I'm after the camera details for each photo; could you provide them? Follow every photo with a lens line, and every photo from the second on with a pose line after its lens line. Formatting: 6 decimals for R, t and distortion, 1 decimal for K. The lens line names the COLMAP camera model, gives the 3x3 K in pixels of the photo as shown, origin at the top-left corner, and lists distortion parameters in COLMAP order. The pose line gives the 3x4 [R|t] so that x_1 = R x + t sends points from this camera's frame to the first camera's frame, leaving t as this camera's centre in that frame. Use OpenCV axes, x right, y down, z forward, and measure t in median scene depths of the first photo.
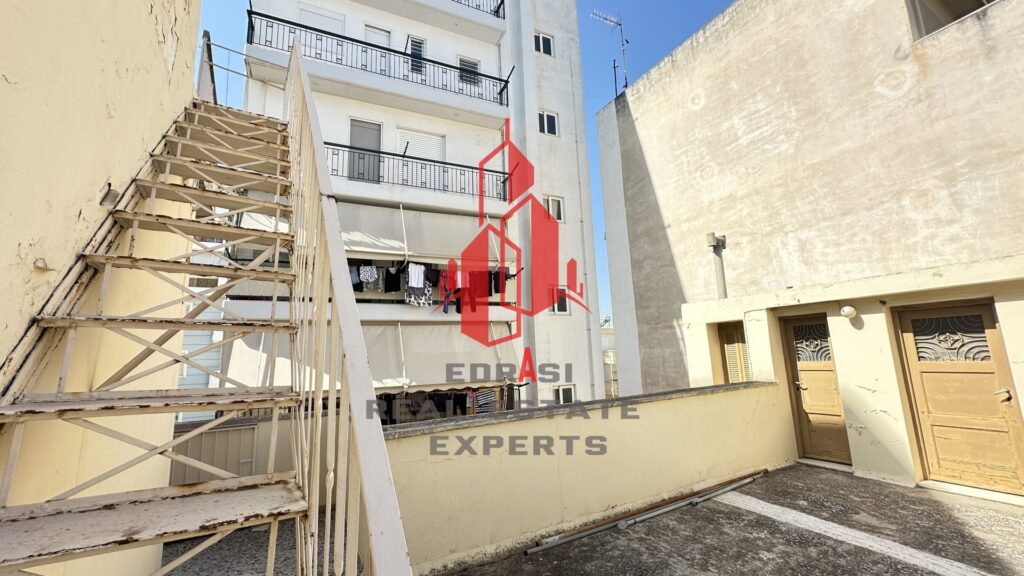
lens RADIAL K [[410.6, 0, 510.7], [0, 410.6, 286.5], [0, 0, 1]] dist [-0.002301, -0.000012]
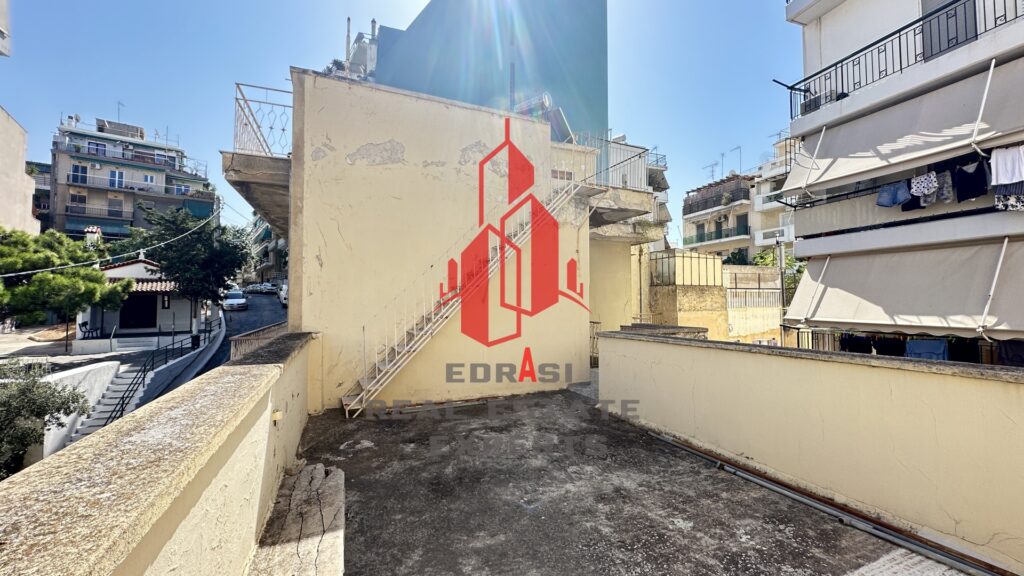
lens RADIAL K [[410.6, 0, 514.4], [0, 410.6, 285.2], [0, 0, 1]] dist [-0.002301, -0.000012]
pose [[-0.119755, -0.000388, -0.992803, 0.746000], [0.173633, 0.984580, -0.021329, 0.056163], [0.977502, -0.174937, -0.117841, 0.410864]]
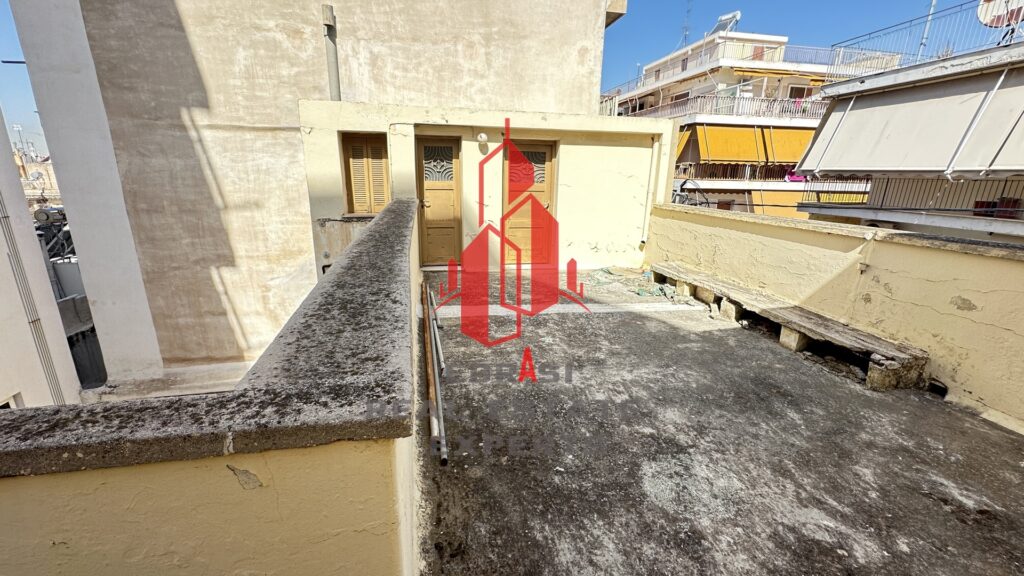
lens RADIAL K [[410.6, 0, 512.4], [0, 410.6, 284.6], [0, 0, 1]] dist [-0.002301, -0.000012]
pose [[0.293929, -0.206465, 0.933262, -0.245297], [-0.190969, 0.944021, 0.268990, 0.095412], [-0.936556, -0.257288, 0.238047, 0.414614]]
